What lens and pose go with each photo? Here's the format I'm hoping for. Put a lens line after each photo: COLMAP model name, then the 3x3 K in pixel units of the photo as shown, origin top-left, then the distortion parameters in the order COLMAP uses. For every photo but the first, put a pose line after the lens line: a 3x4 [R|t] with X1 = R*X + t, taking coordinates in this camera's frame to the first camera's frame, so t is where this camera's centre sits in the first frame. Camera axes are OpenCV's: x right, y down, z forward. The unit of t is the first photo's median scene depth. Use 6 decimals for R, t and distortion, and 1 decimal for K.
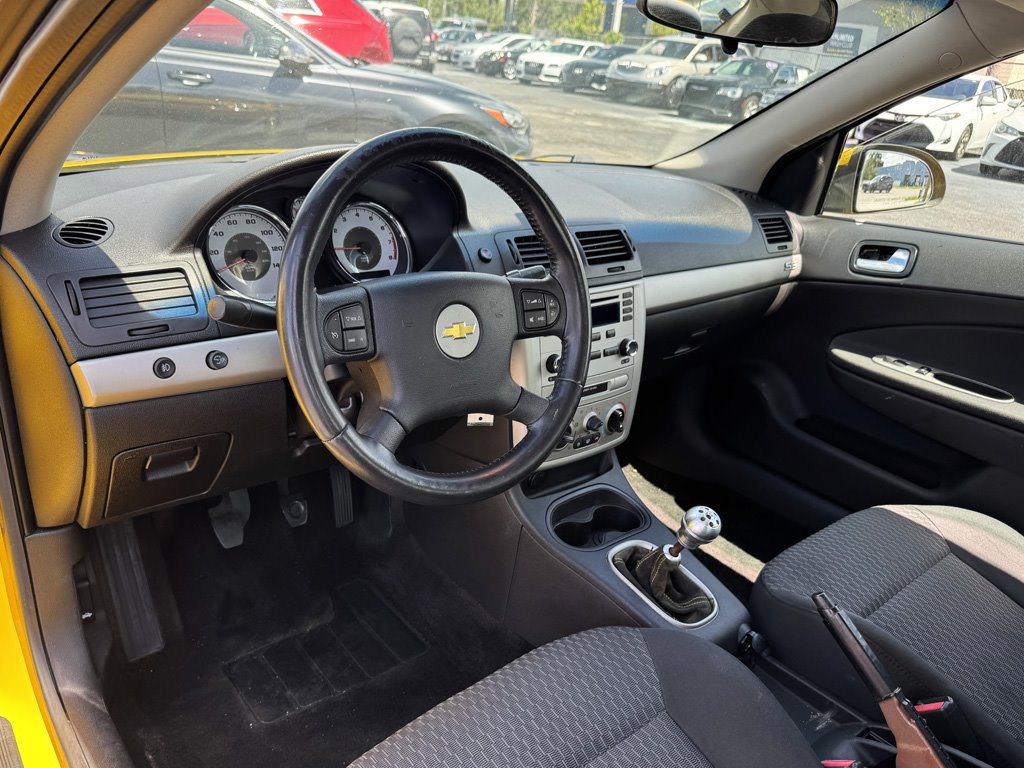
lens RADIAL K [[745.9, 0, 511.1], [0, 745.9, 412.4], [0, 0, 1]] dist [0.039301, -0.001436]
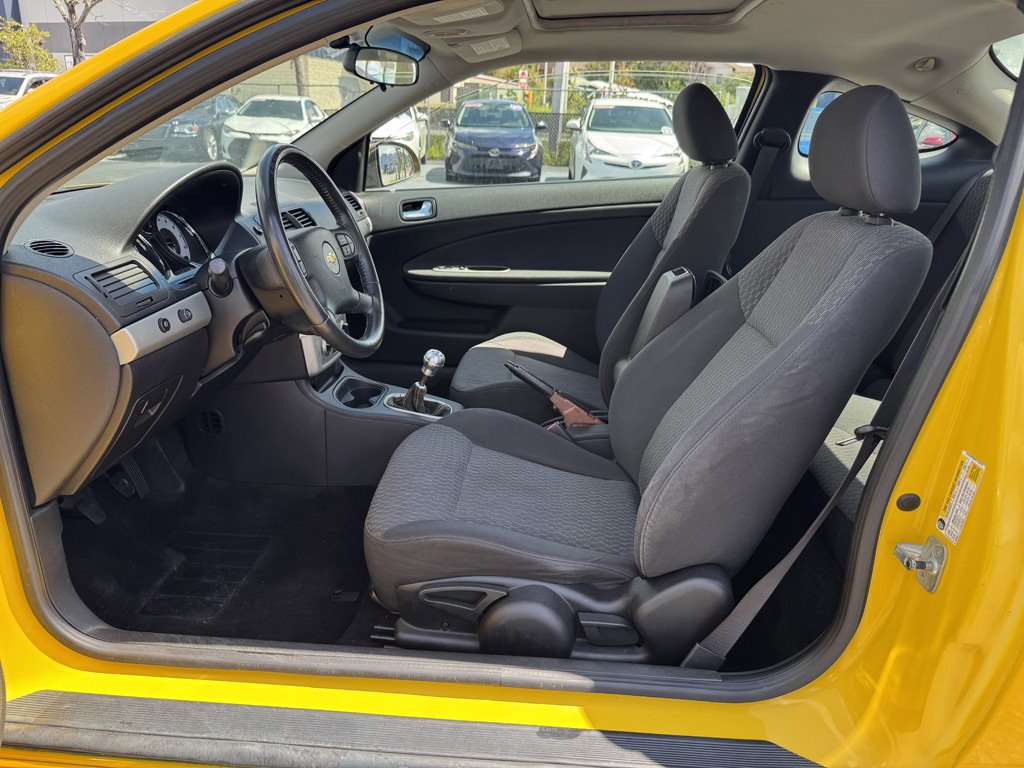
lens RADIAL K [[722.1, 0, 512.0], [0, 722.1, 384.0], [0, 0, 1]] dist [0.134795, -0.188681]
pose [[0.680044, -0.314138, 0.662463, -0.548735], [0.346489, 0.933991, 0.087211, 0.086308], [-0.646131, 0.170229, 0.744001, -0.256794]]
